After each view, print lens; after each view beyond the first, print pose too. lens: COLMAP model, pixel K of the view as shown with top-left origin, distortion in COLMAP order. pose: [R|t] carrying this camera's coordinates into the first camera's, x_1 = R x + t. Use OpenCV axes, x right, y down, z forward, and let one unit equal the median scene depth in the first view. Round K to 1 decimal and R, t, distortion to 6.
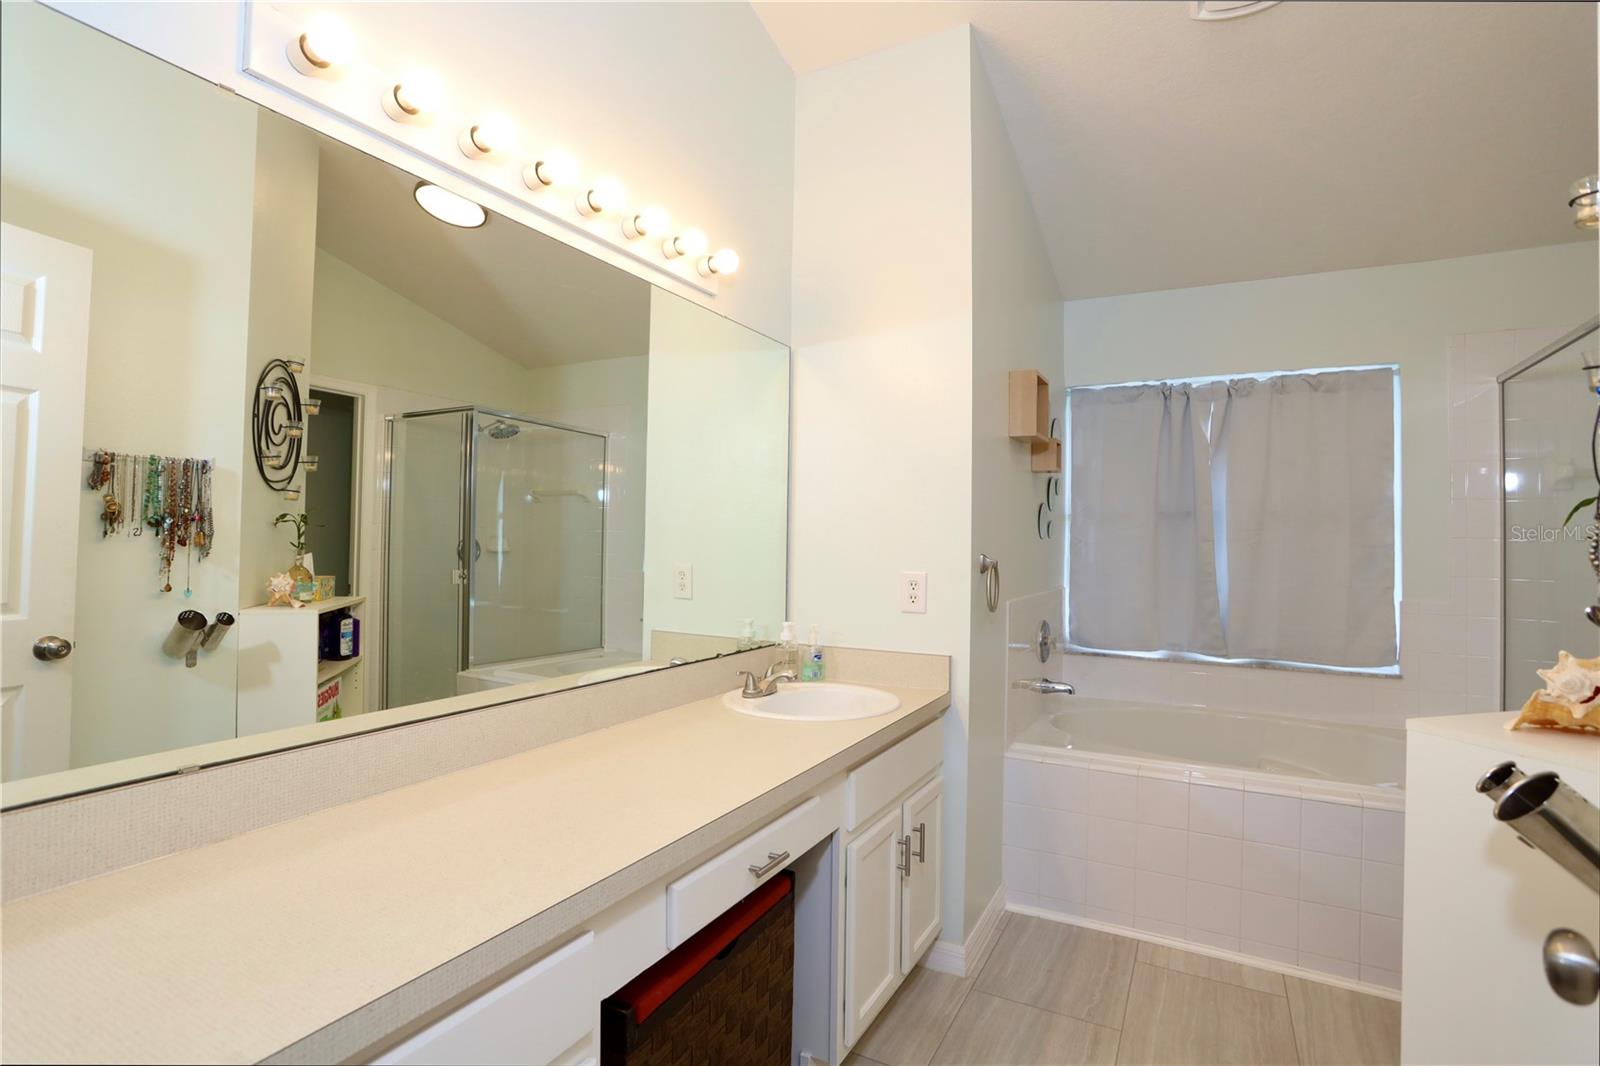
lens RADIAL K [[783.1, 0, 793.4], [0, 783.1, 522.5], [0, 0, 1]] dist [-0.082535, 0.043632]
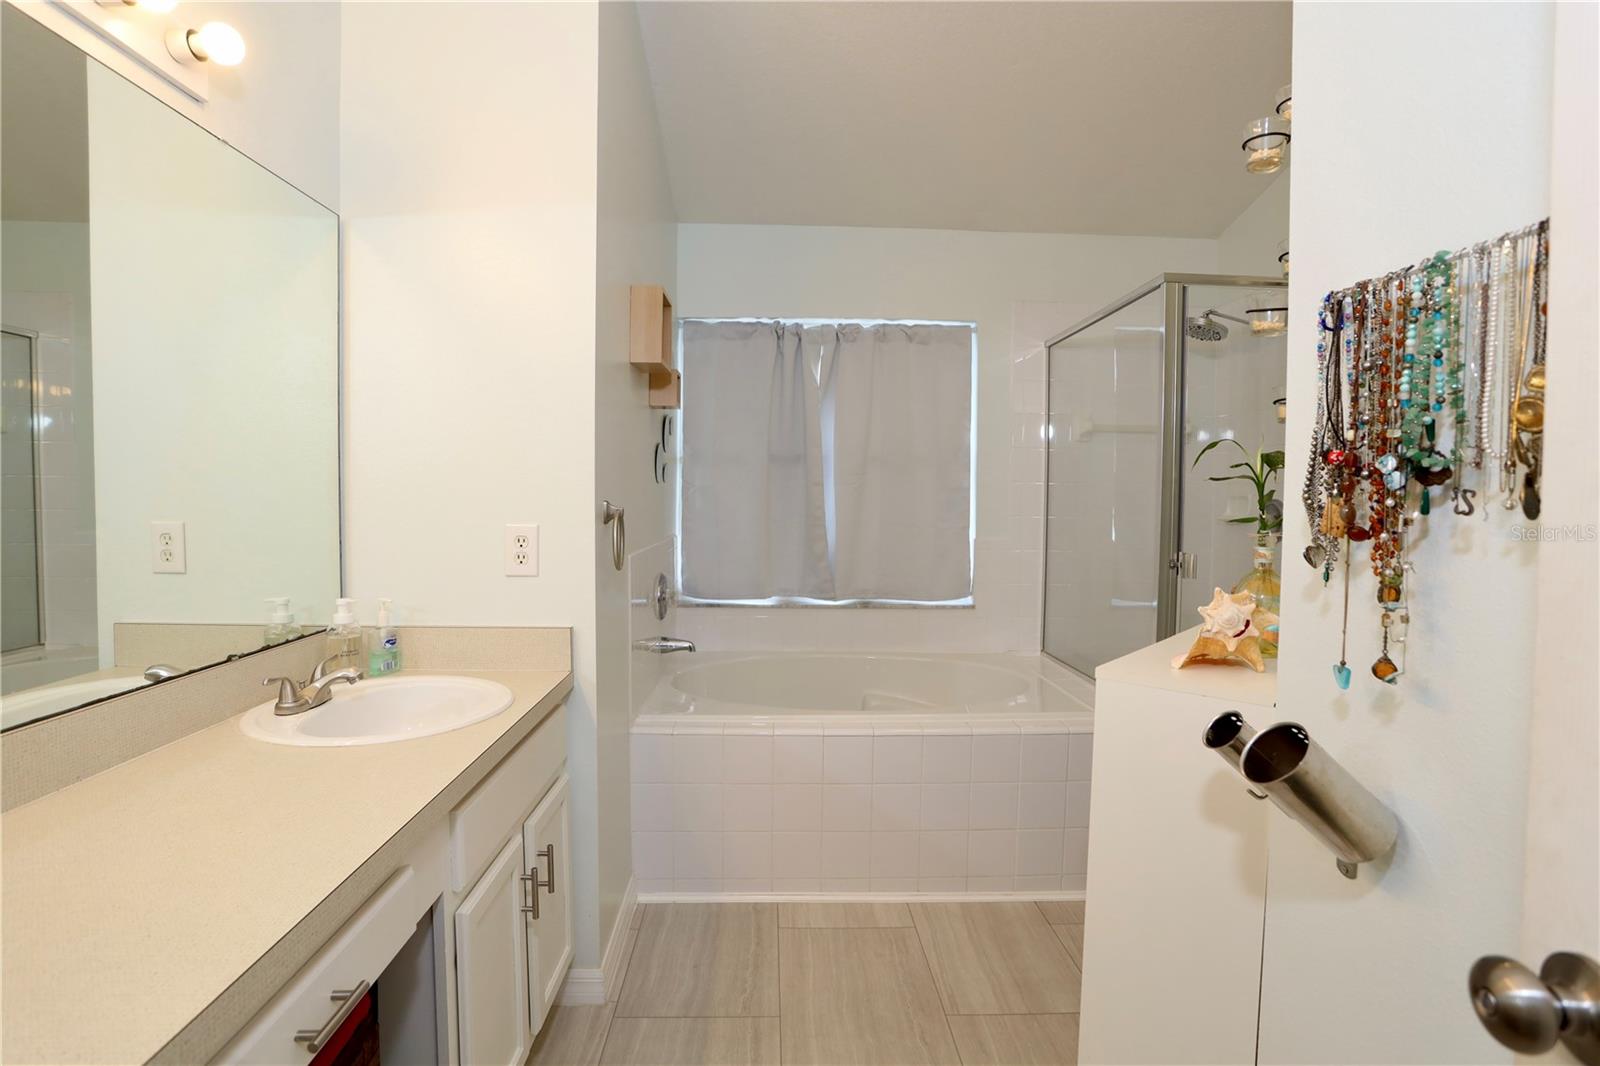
lens RADIAL K [[783.1, 0, 793.4], [0, 783.1, 522.5], [0, 0, 1]] dist [-0.082535, 0.043632]
pose [[0.861805, -0.027996, 0.506466, -0.004077], [-0.006677, 0.997763, 0.066514, 0.005768], [-0.507195, -0.060703, 0.859691, 0.148182]]
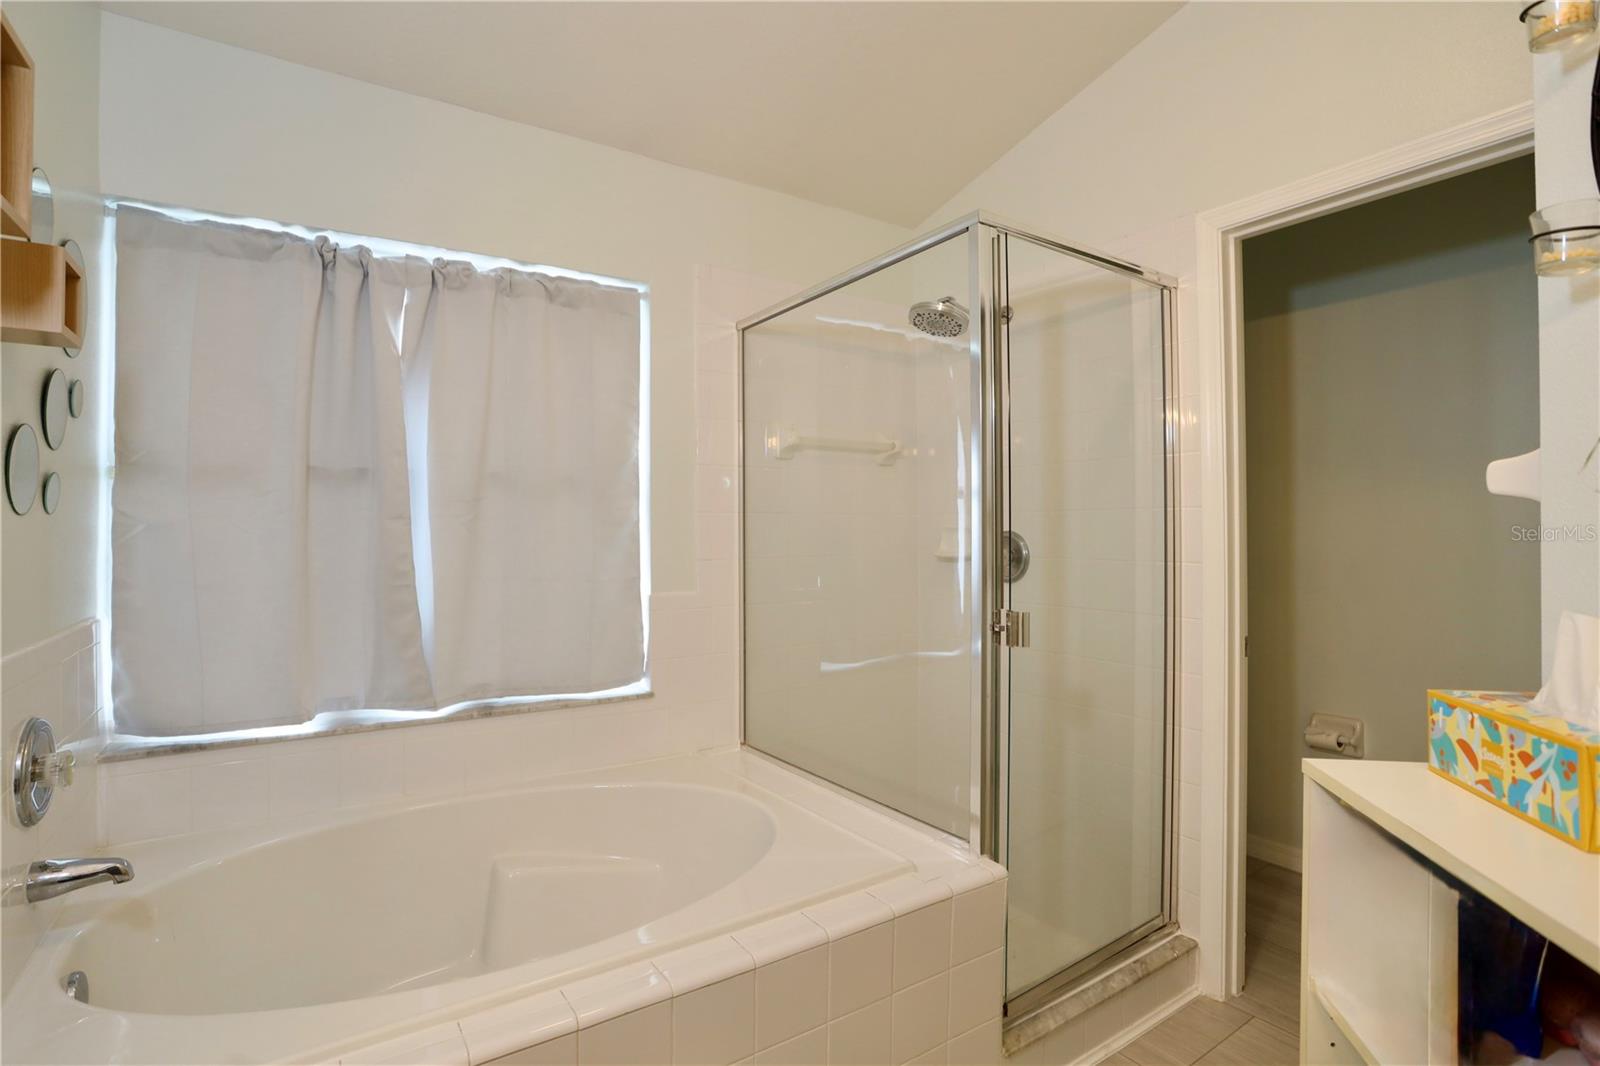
lens RADIAL K [[783.1, 0, 793.4], [0, 783.1, 522.5], [0, 0, 1]] dist [-0.082535, 0.043632]
pose [[0.472046, -0.012547, 0.881485, 0.172845], [-0.009309, 0.999772, 0.019216, 0.013677], [-0.881525, -0.017276, 0.471822, 0.486390]]
